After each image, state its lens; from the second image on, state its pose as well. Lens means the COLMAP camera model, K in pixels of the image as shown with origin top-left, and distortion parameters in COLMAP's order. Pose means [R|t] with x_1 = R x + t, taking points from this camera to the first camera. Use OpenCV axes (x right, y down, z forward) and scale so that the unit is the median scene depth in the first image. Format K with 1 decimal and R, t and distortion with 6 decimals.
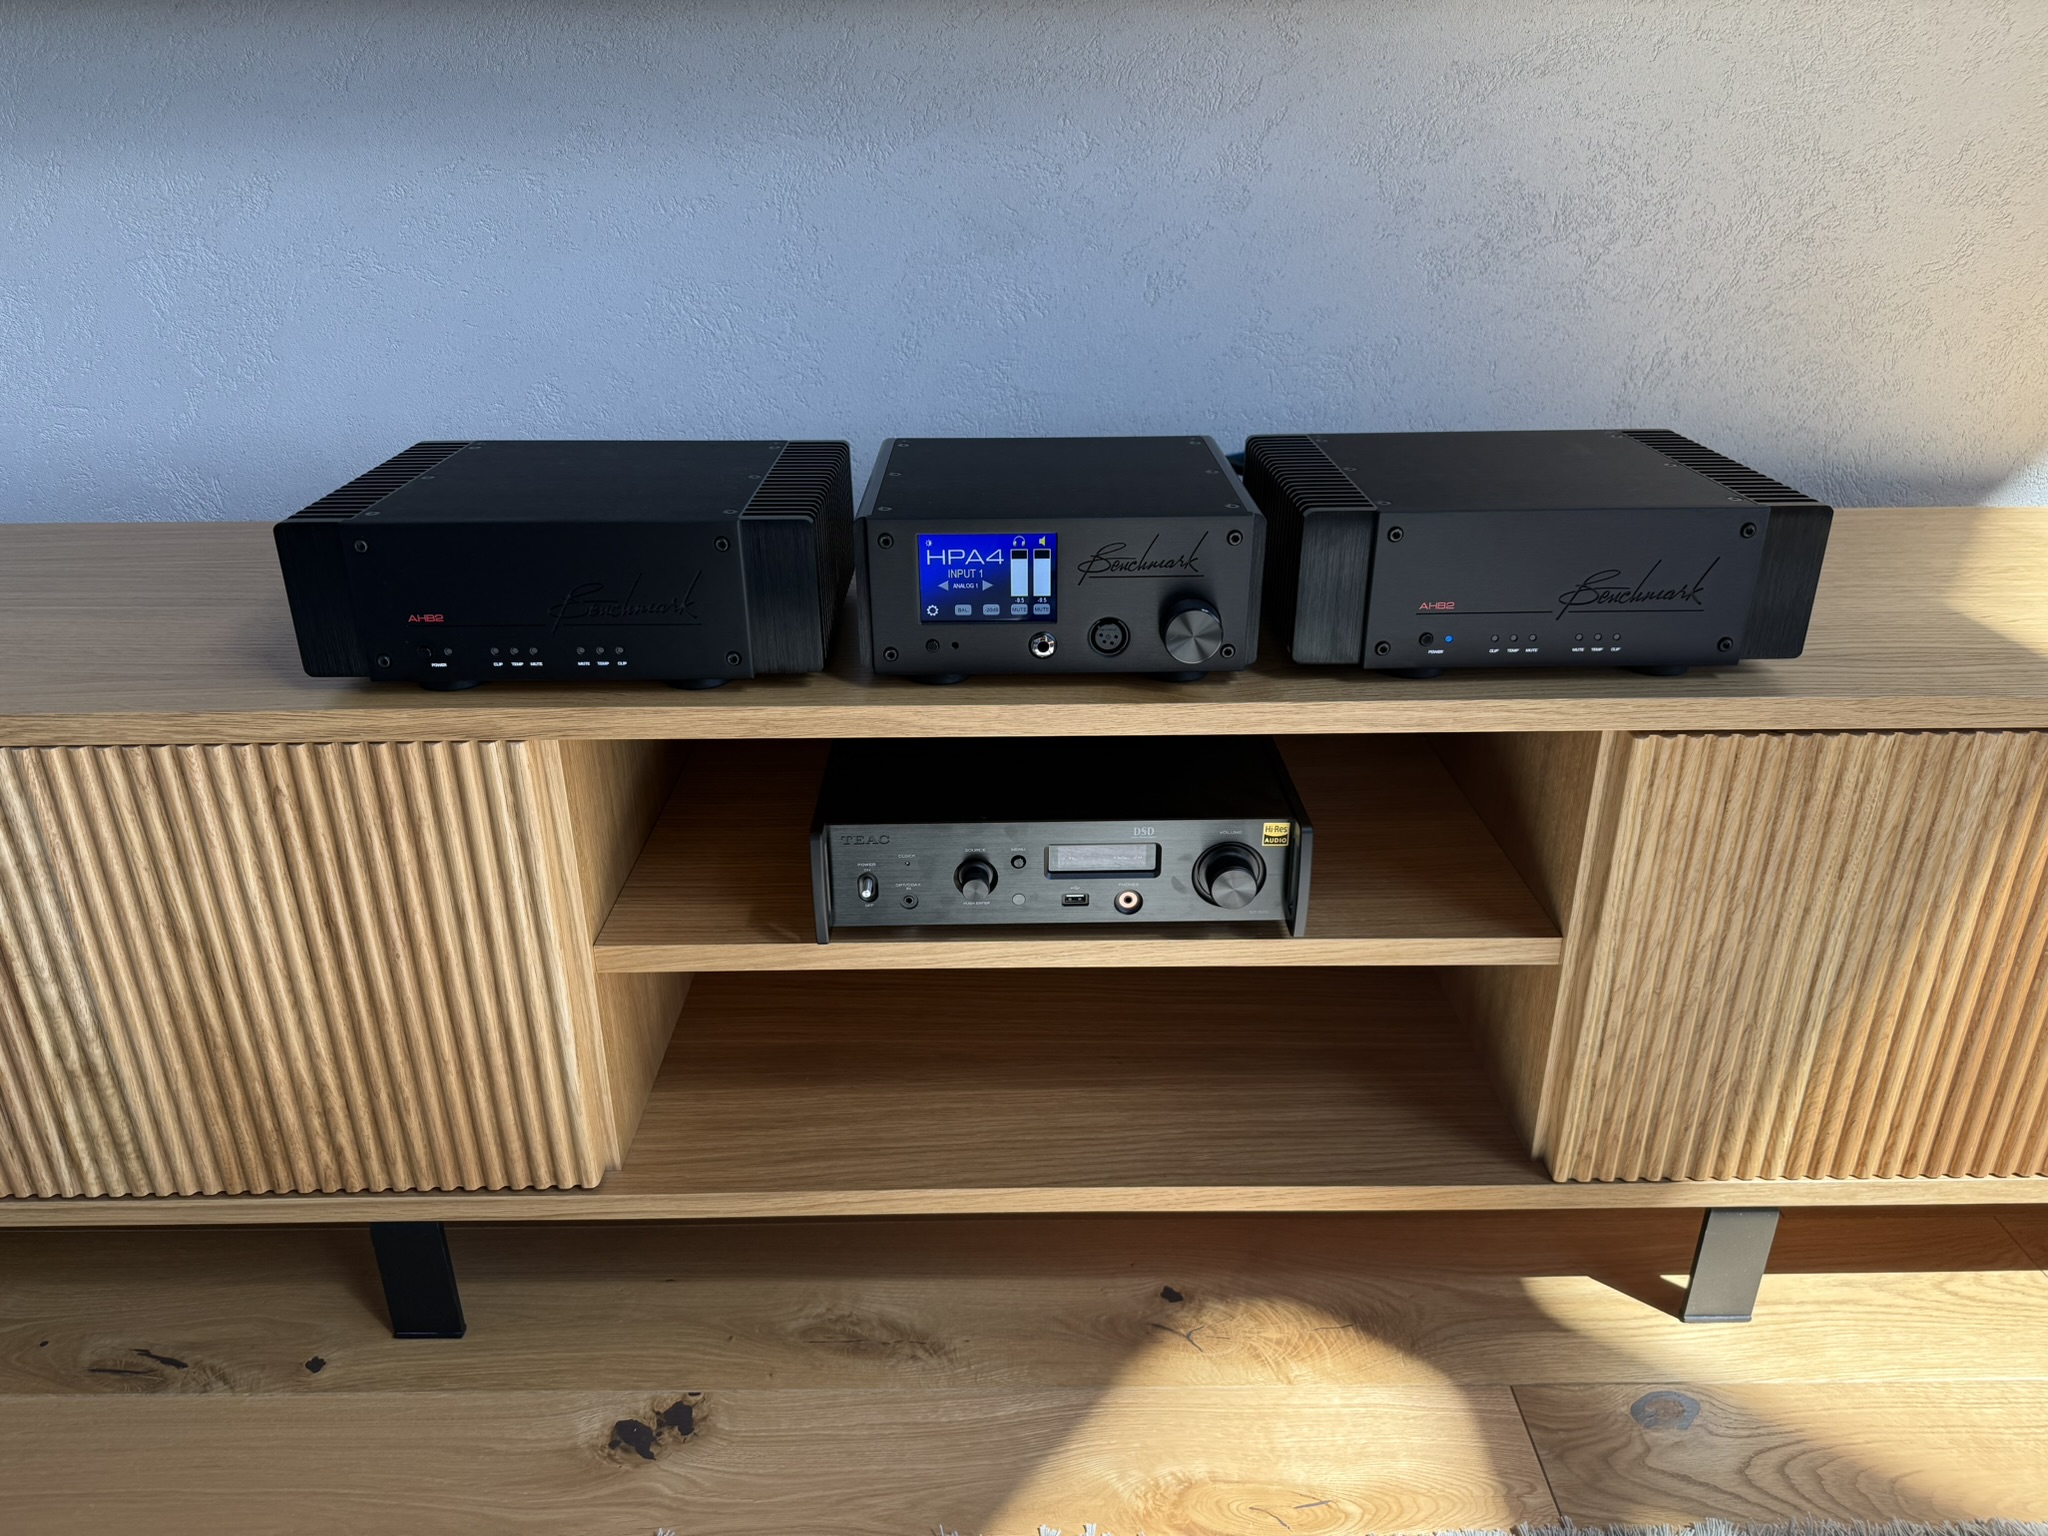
lens RADIAL K [[1436.9, 0, 1024.0], [0, 1436.9, 768.0], [0, 0, 1]] dist [0.118348, -0.198758]
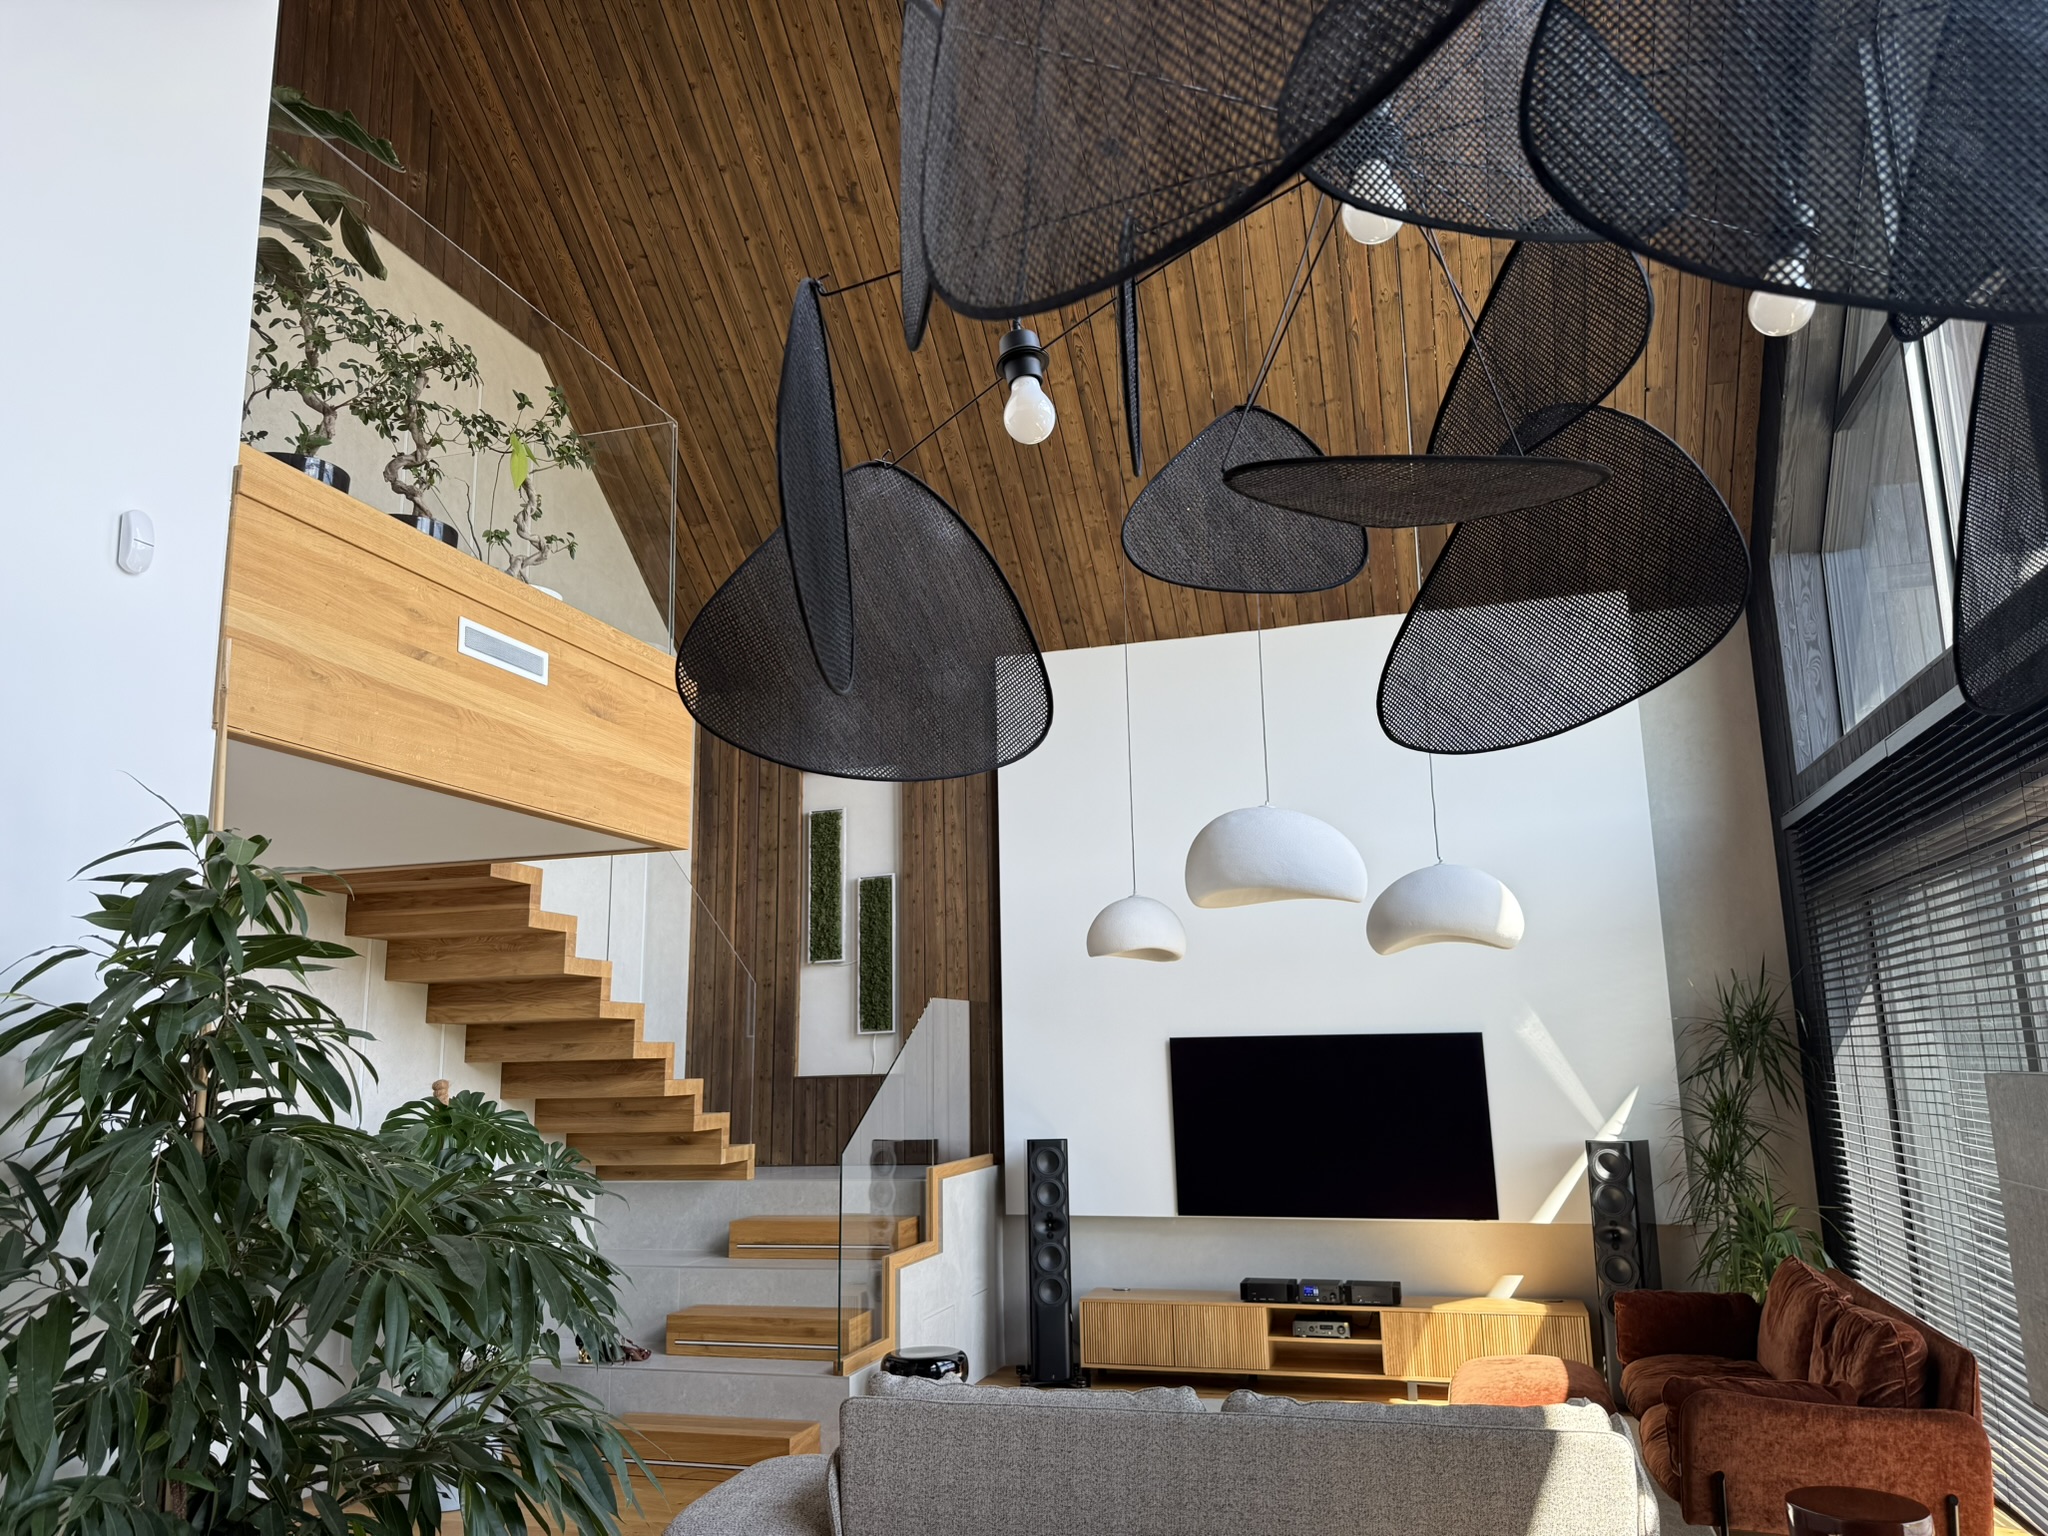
lens RADIAL K [[1432.4, 0, 1024.0], [0, 1432.4, 768.0], [0, 0, 1]] dist [0.116364, -0.153565]
pose [[0.952026, -0.076834, -0.296216, 1.204255], [-0.112292, 0.812733, -0.571713, 2.601002], [0.284671, 0.577548, 0.765115, -8.363975]]
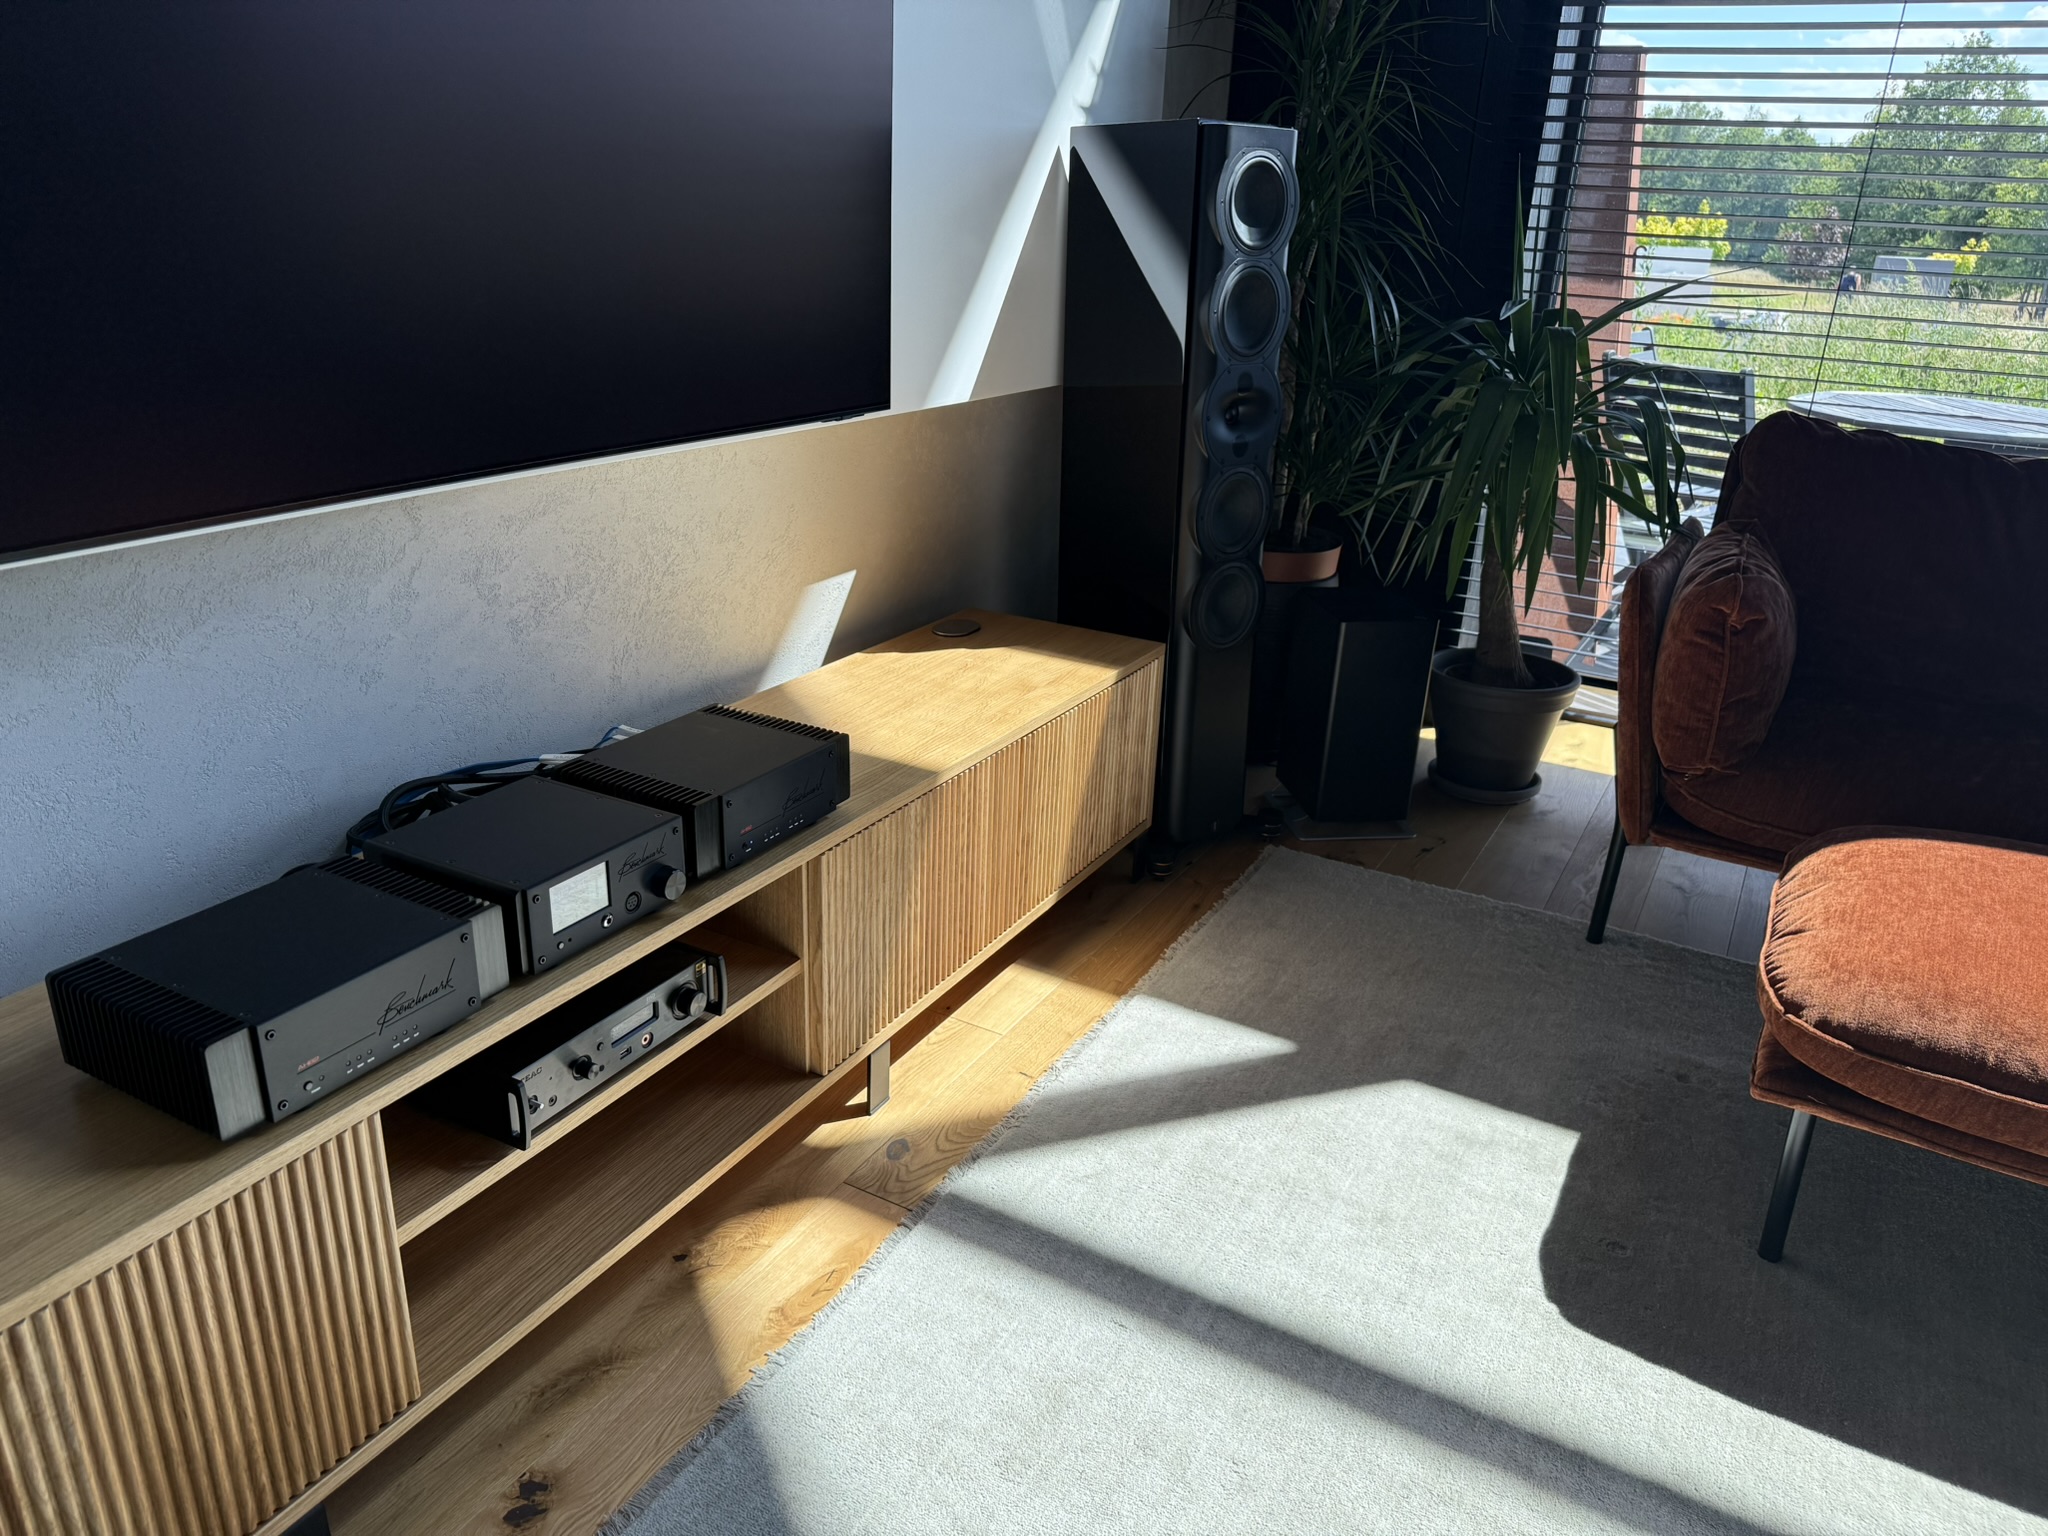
lens RADIAL K [[1432.4, 0, 1024.0], [0, 1432.4, 768.0], [0, 0, 1]] dist [0.116364, -0.153565]
pose [[0.496781, -0.295231, 0.816117, -1.075863], [0.323917, 0.935483, 0.141240, -0.328435], [-0.805162, 0.194189, 0.560361, -0.442469]]
